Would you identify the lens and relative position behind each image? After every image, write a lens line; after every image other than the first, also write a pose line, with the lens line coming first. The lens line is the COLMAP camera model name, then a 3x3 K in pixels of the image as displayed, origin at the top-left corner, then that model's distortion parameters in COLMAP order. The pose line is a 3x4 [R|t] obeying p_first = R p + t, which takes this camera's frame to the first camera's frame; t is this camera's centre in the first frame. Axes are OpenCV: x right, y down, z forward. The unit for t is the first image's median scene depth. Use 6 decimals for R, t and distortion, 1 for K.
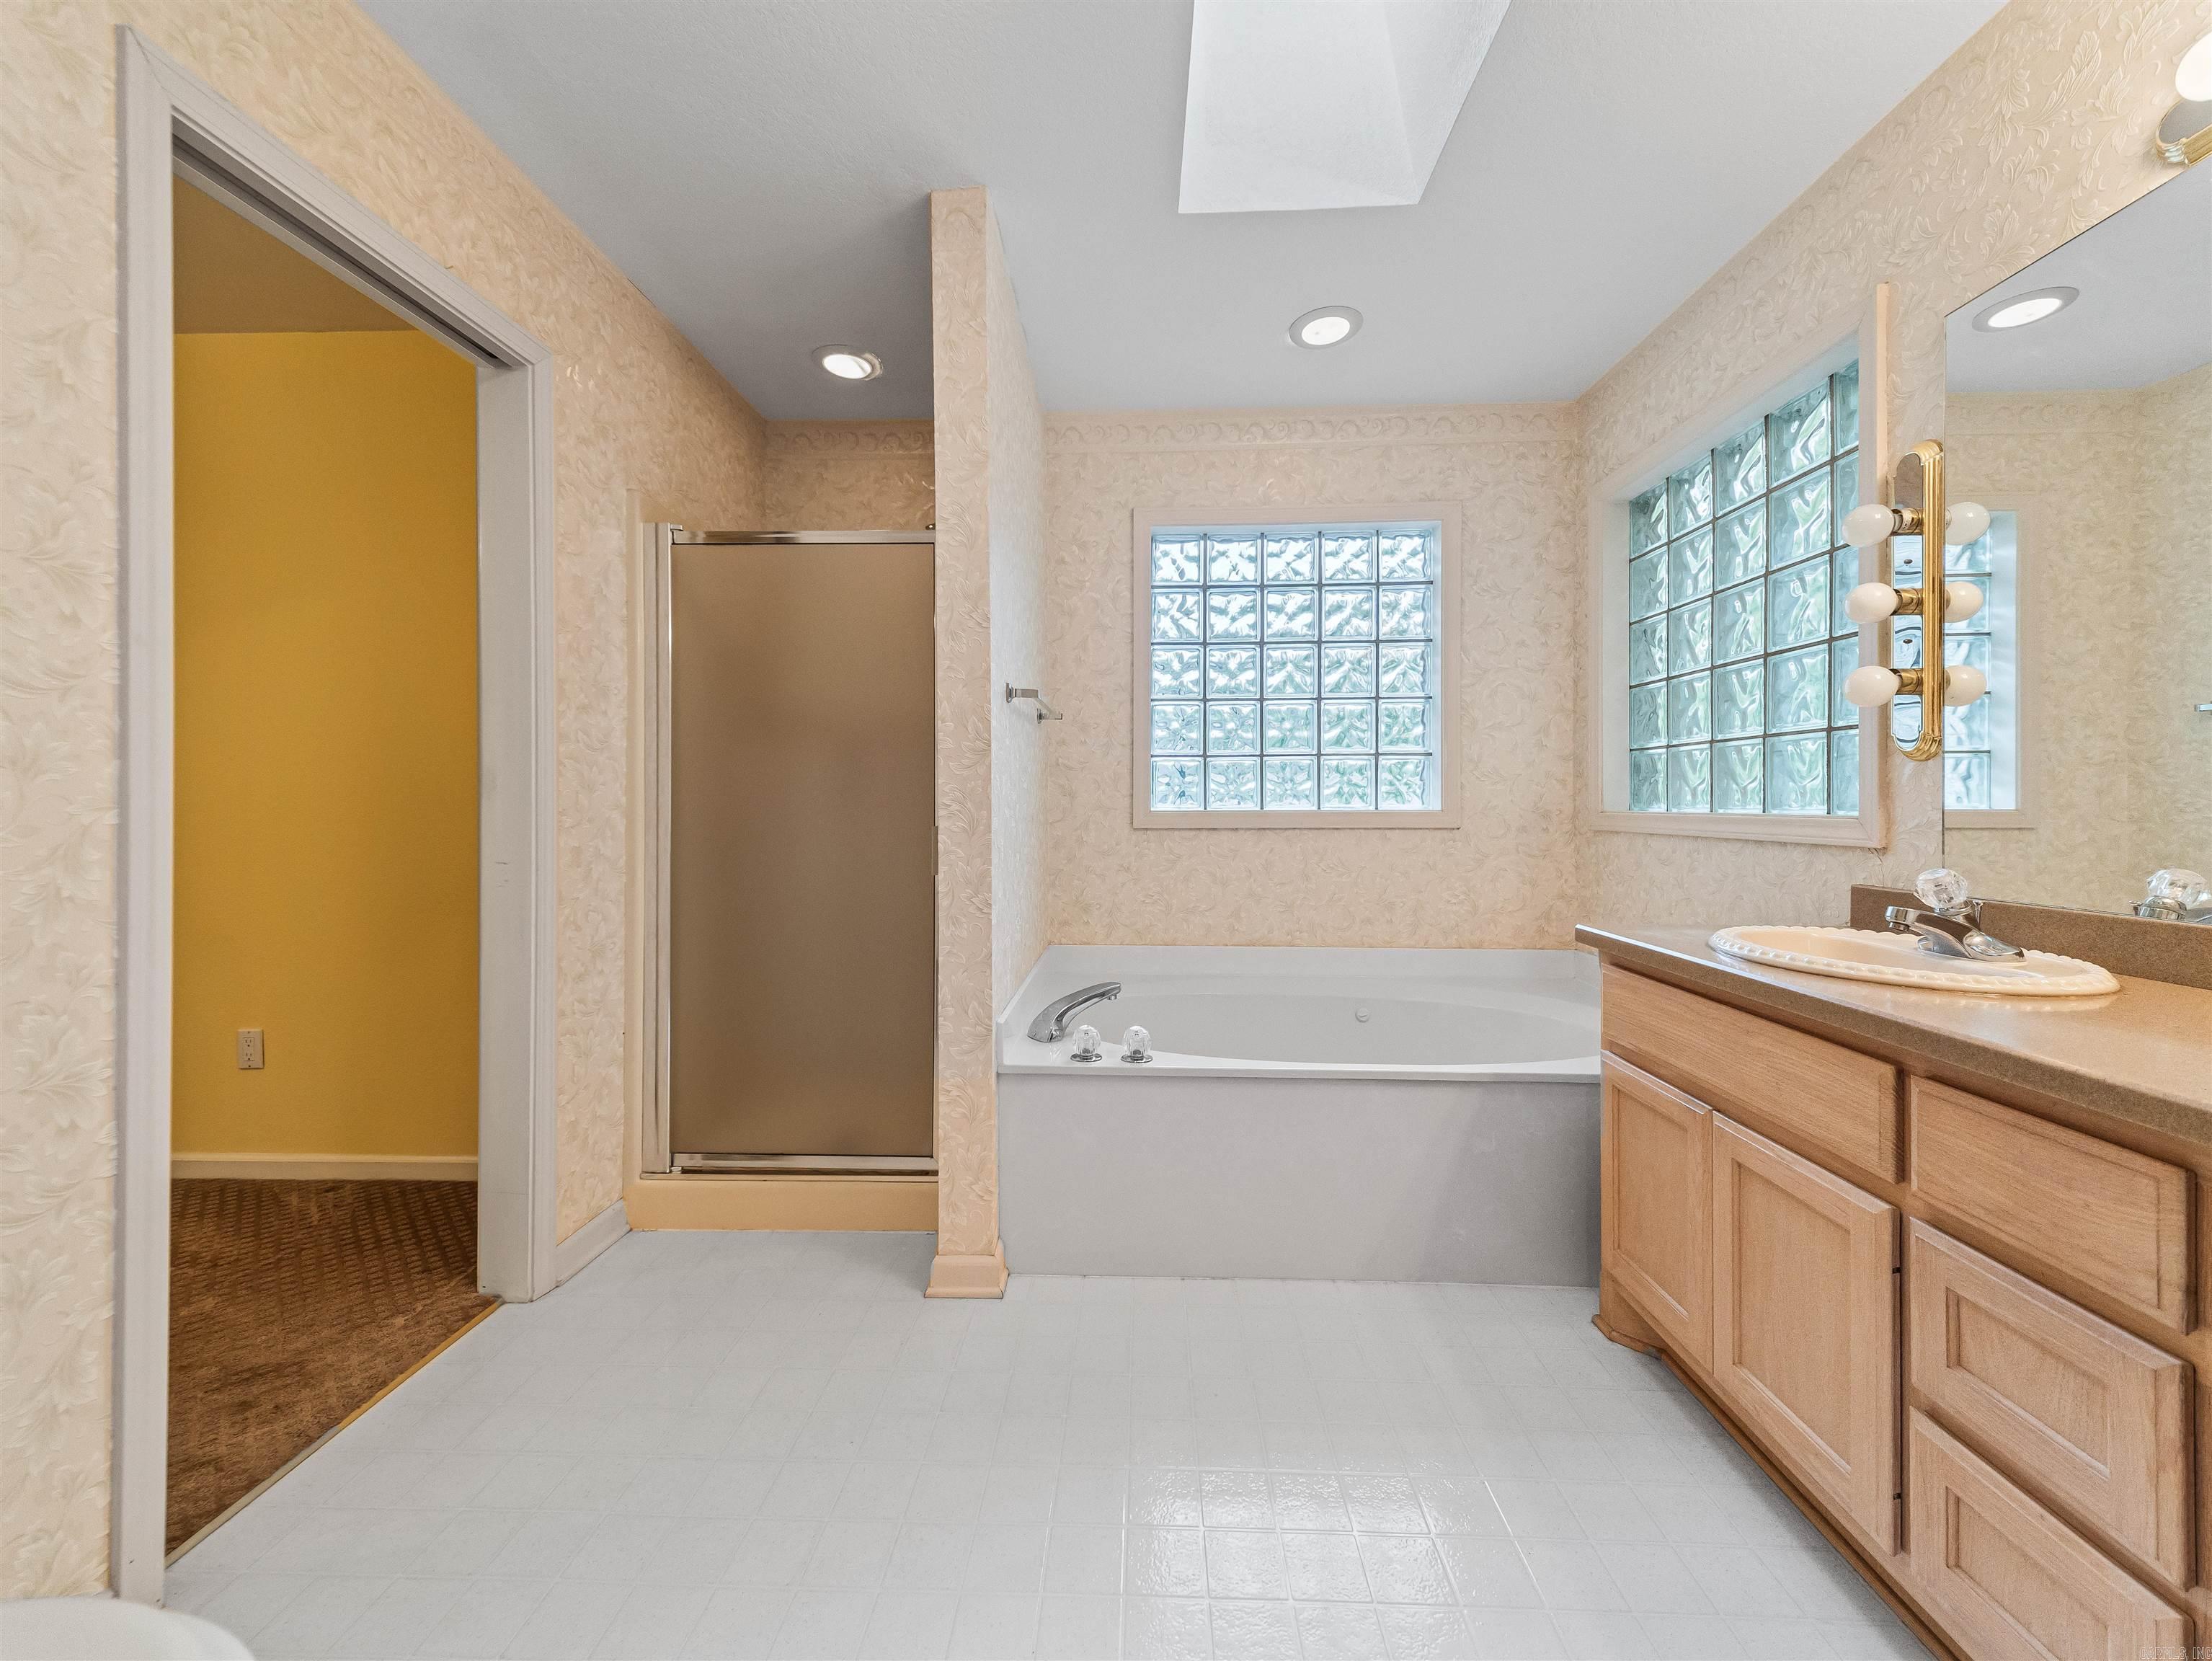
lens RADIAL K [[861.0, 0, 1112.6], [0, 861.0, 808.3], [0, 0, 1]] dist [0.032316, -0.010948]
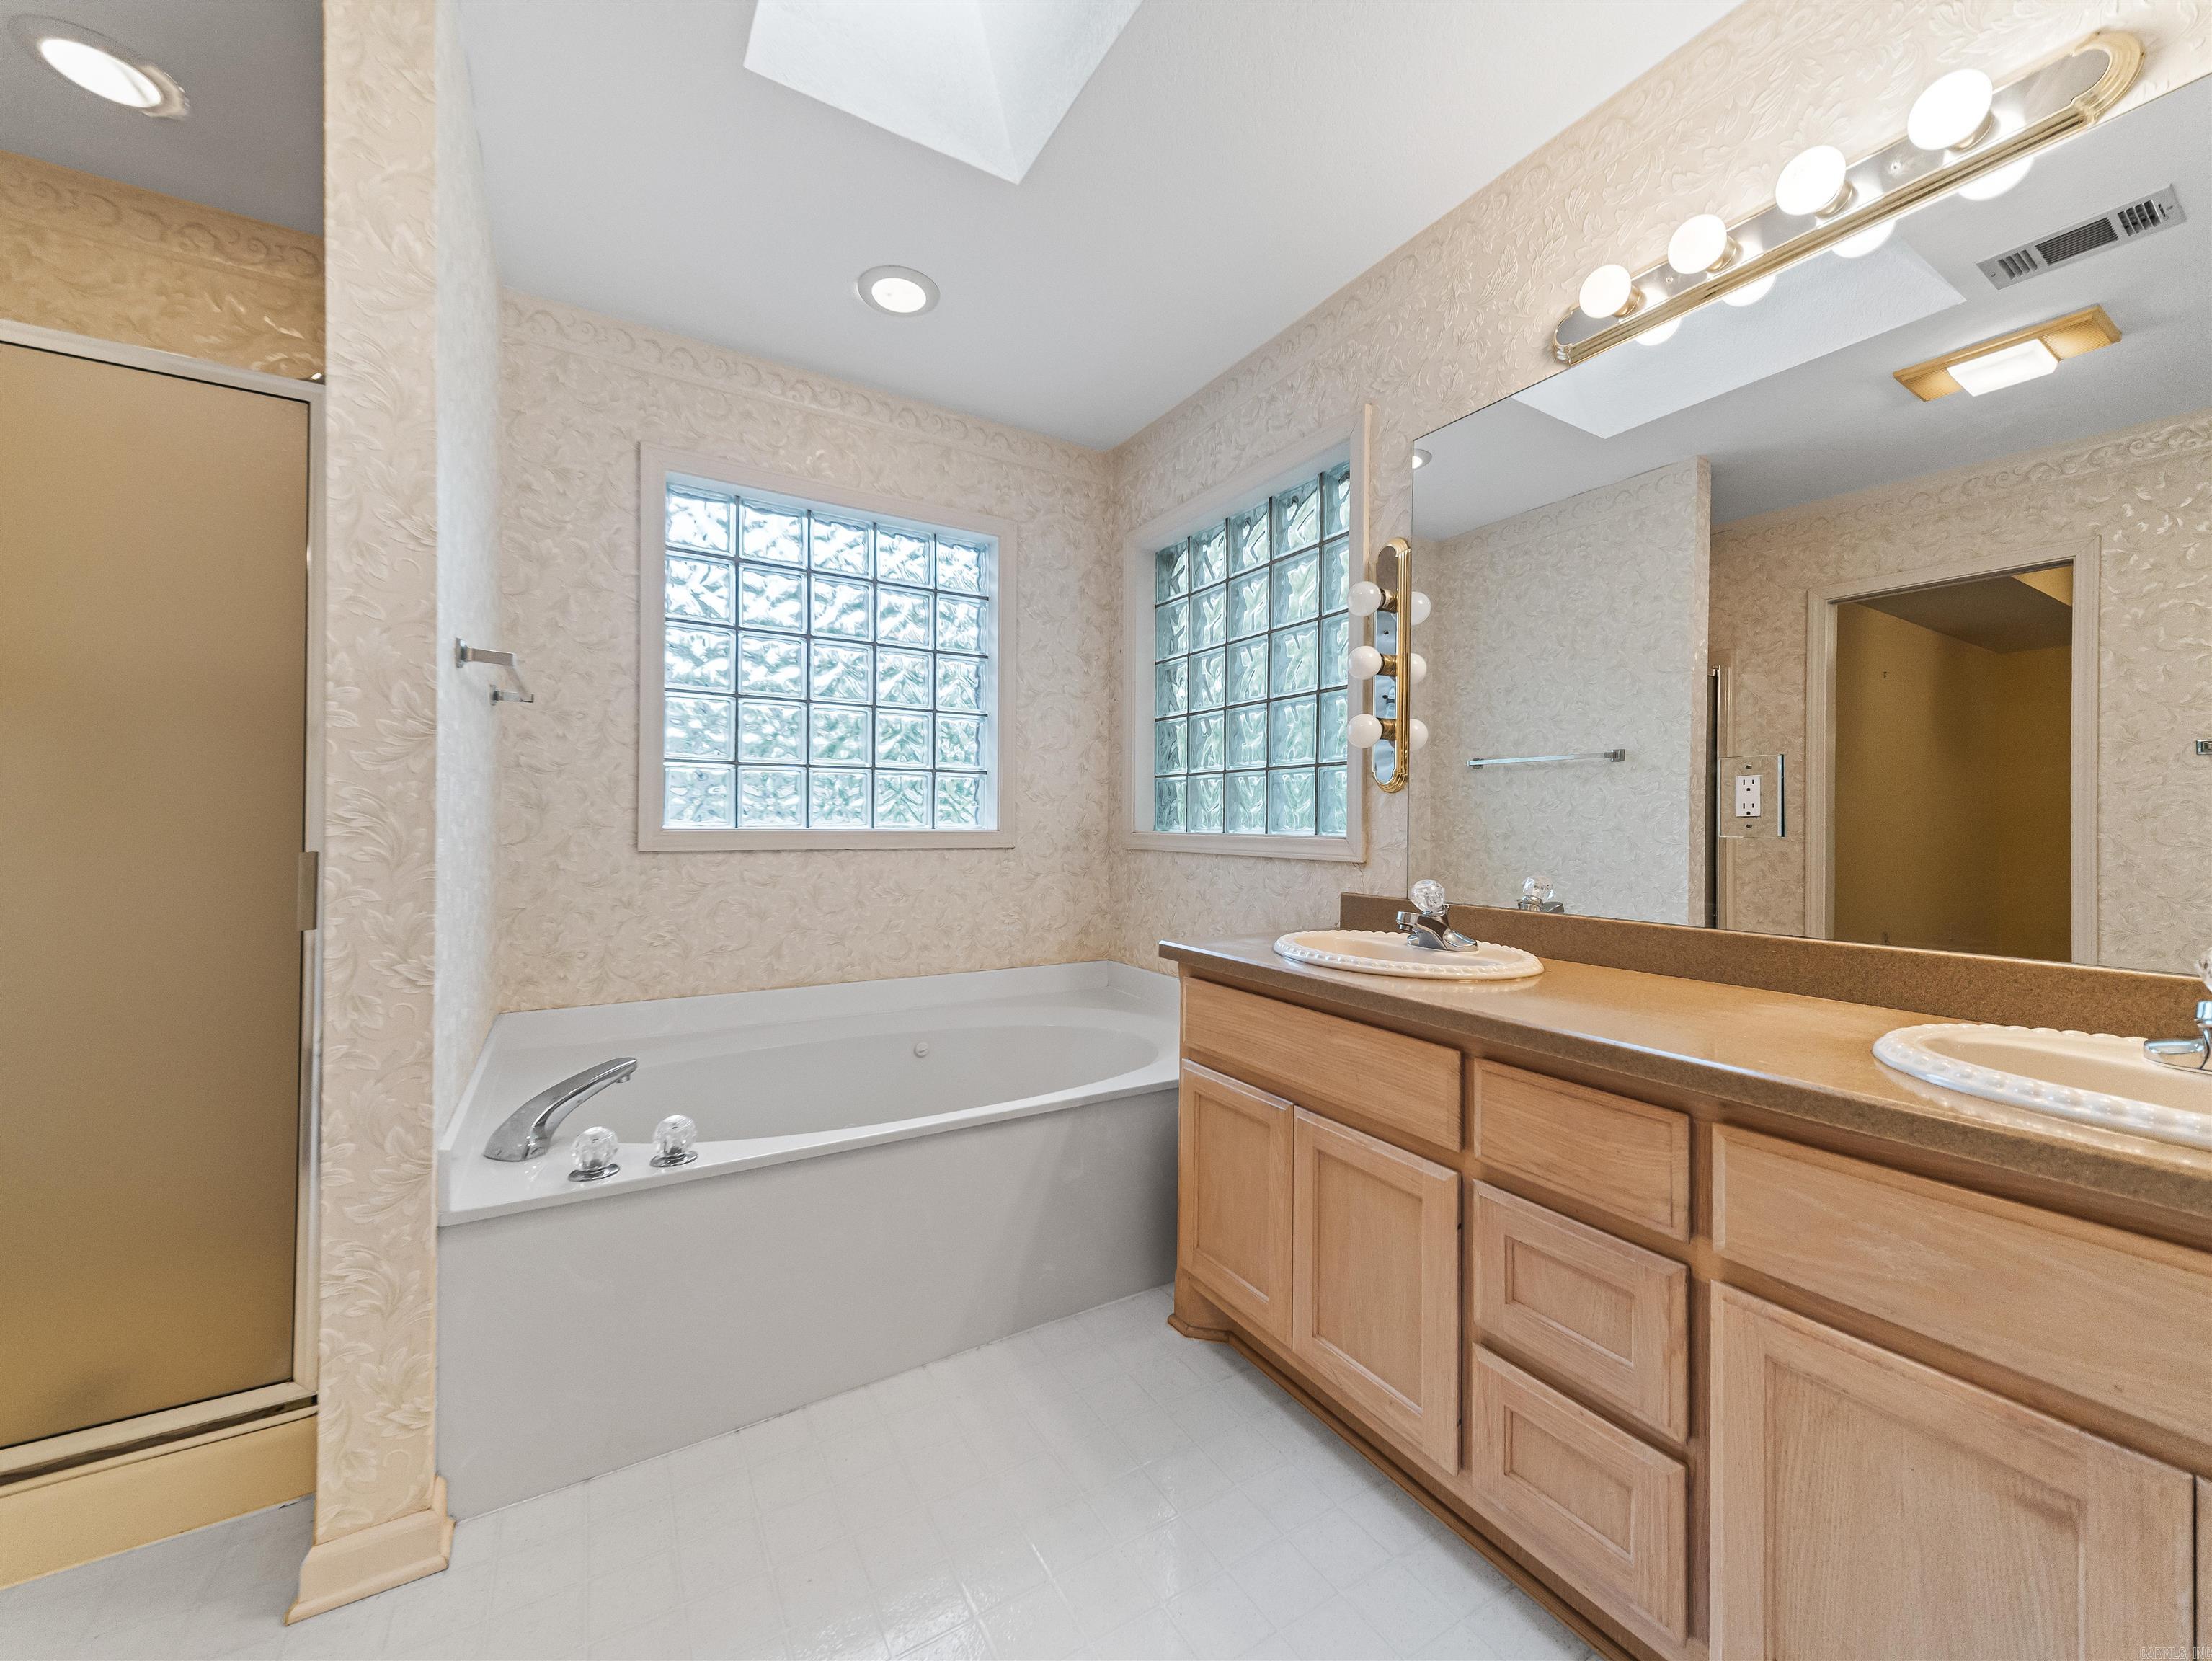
lens RADIAL K [[861.0, 0, 1114.7], [0, 861.0, 823.5], [0, 0, 1]] dist [0.032316, -0.010948]
pose [[0.834616, 0.008776, 0.550762, -0.074992], [-0.006619, 0.999961, -0.005903, -0.000351], [-0.550792, 0.001281, 0.834641, 0.160818]]
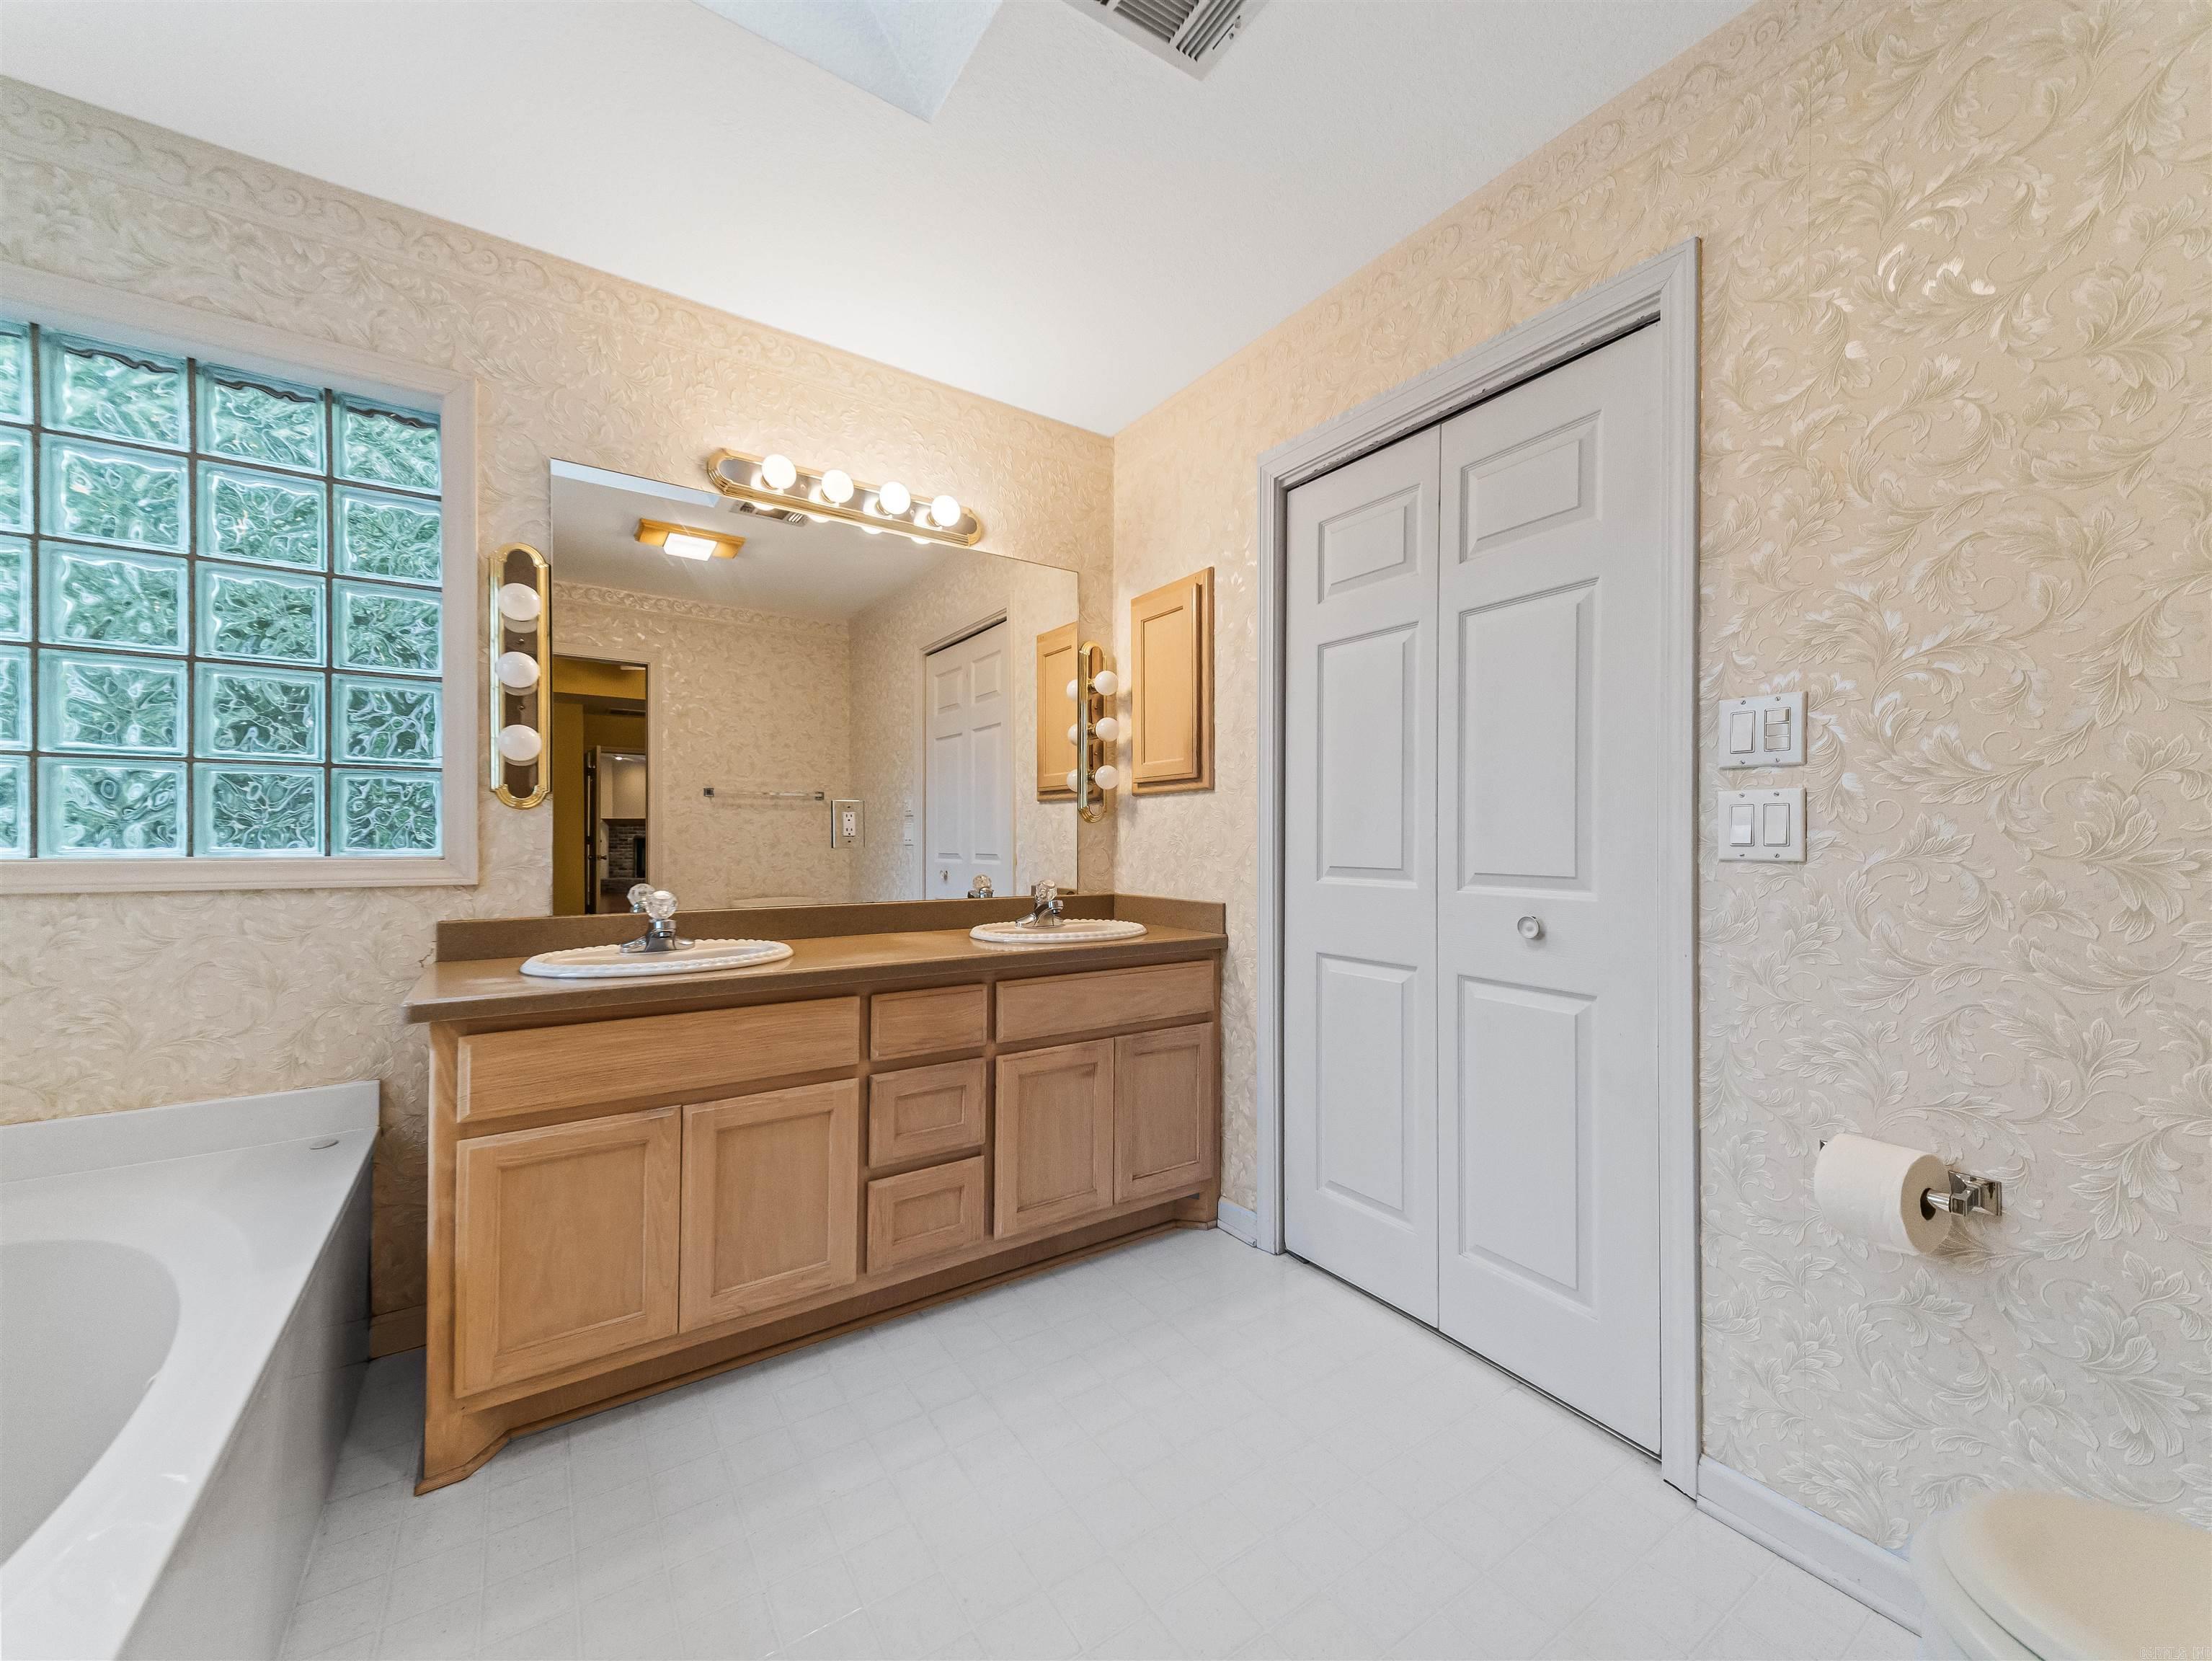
lens RADIAL K [[861.0, 0, 1104.2], [0, 861.0, 839.8], [0, 0, 1]] dist [0.032316, -0.010948]
pose [[-0.593867, 0.001074, 0.804562, -0.438459], [0.003818, 0.999992, 0.001483, -0.009456], [-0.804554, 0.003952, -0.593866, 0.914195]]
